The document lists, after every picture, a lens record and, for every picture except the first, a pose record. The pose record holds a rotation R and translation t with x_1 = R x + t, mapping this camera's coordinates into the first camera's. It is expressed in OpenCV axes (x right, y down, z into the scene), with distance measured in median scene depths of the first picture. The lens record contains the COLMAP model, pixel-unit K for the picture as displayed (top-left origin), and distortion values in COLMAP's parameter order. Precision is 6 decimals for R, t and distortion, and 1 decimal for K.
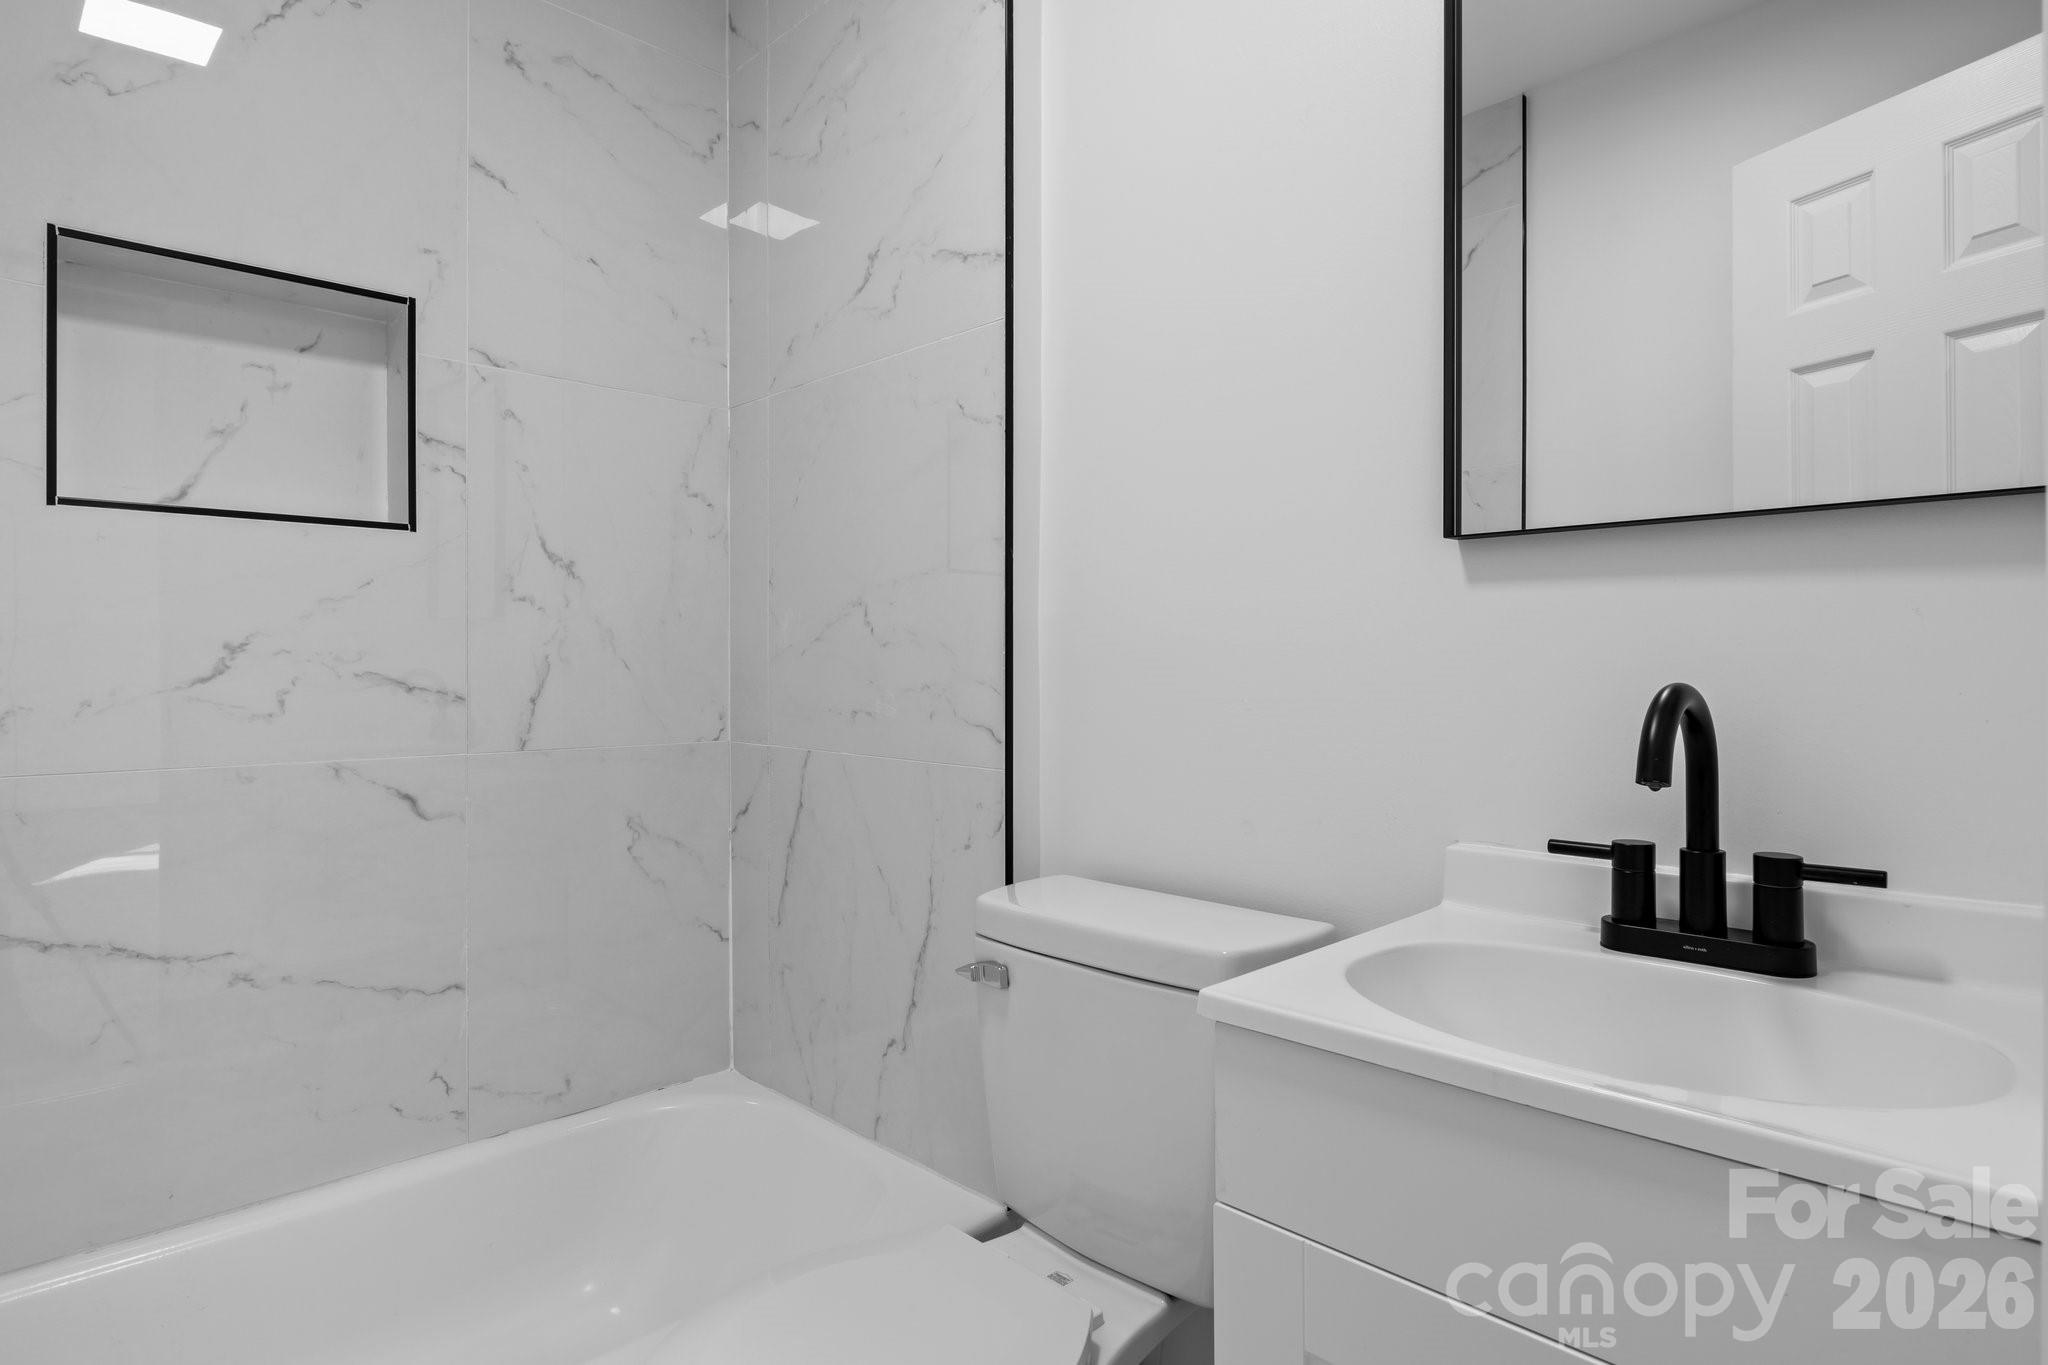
lens RADIAL K [[1104.4, 0, 1030.9], [0, 1104.4, 681.9], [0, 0, 1]] dist [-0.005783, -0.000514]
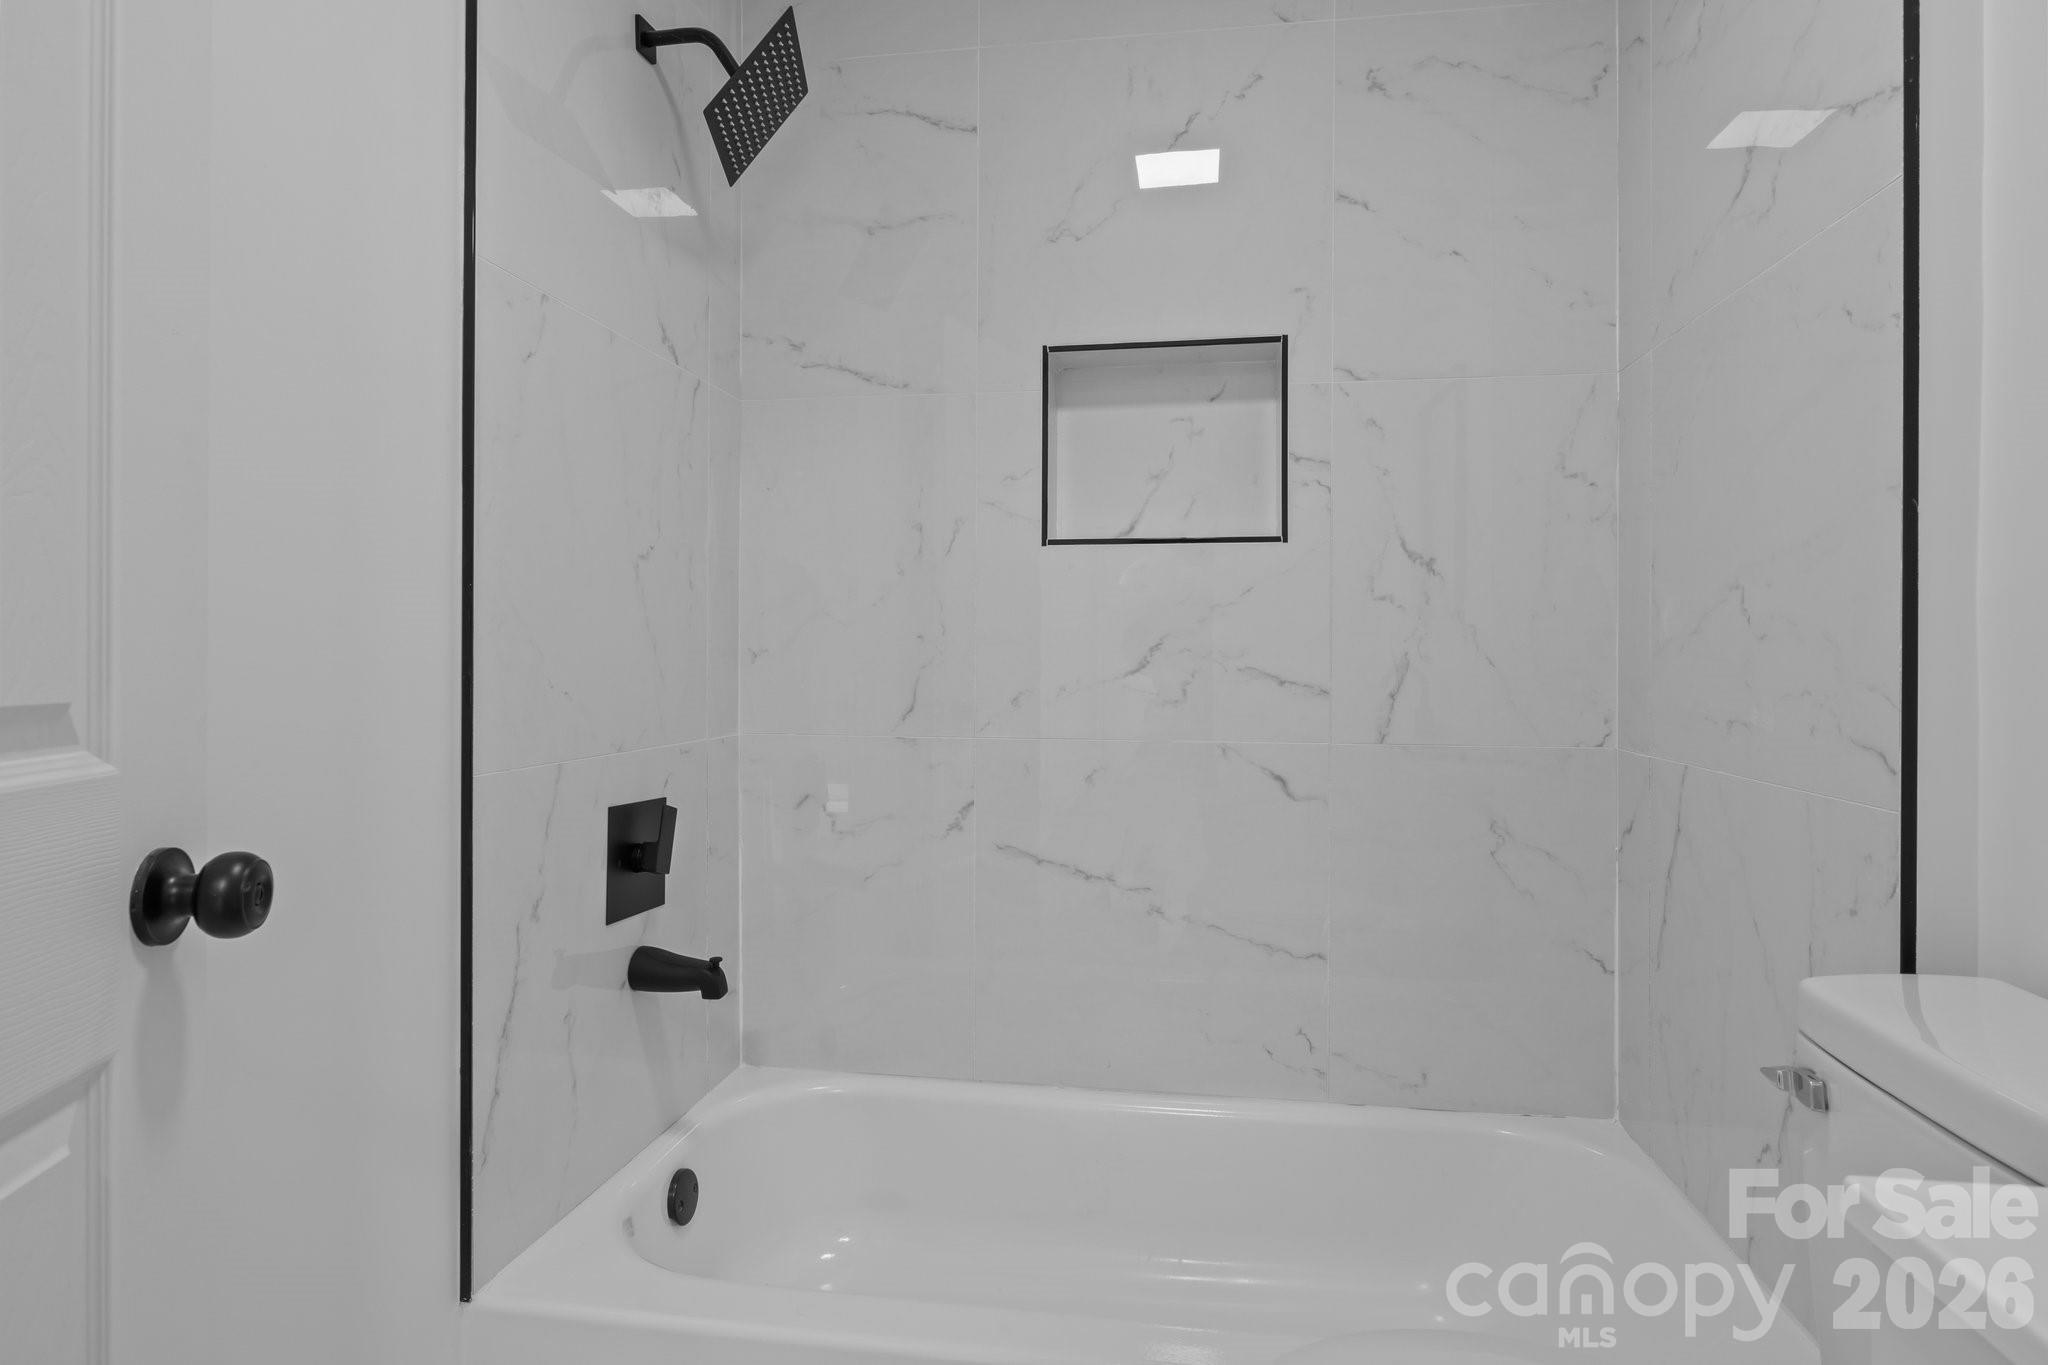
lens RADIAL K [[1104.4, 0, 1026.4], [0, 1104.4, 672.3], [0, 0, 1]] dist [-0.005783, -0.000514]
pose [[0.597879, 0.011655, -0.801502, 0.180028], [-0.015639, 0.999874, 0.002874, -0.002949], [0.801434, 0.010817, 0.597985, 0.112595]]
